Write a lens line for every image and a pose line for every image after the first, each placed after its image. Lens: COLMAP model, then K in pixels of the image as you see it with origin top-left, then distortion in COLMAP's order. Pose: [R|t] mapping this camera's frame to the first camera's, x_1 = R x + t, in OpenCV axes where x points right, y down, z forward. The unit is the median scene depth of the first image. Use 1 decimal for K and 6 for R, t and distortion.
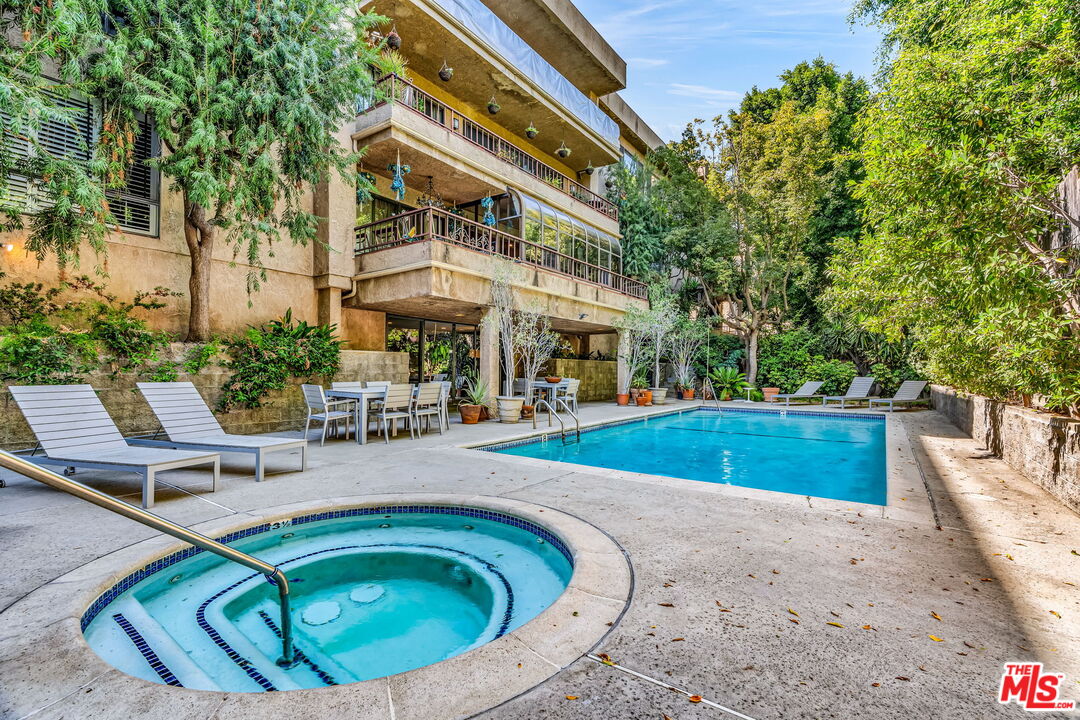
lens RADIAL K [[500.7, 0, 540.2], [0, 500.7, 362.1], [0, 0, 1]] dist [0.002116, 0.001242]
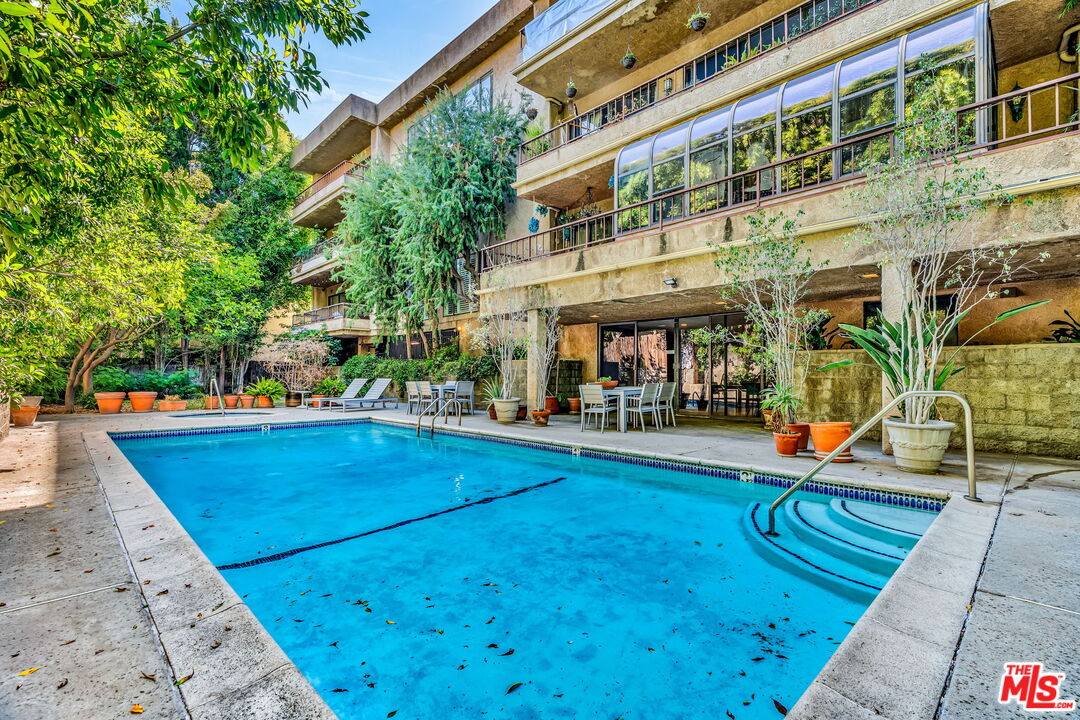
lens RADIAL K [[483.1, 0, 538.2], [0, 483.1, 376.6], [0, 0, 1]] dist [0.000238, 0.000196]
pose [[-0.186259, -0.005121, -0.982487, 0.753879], [0.010328, 0.999921, -0.007170, 0.027543], [0.982446, -0.011483, -0.186192, 1.030787]]
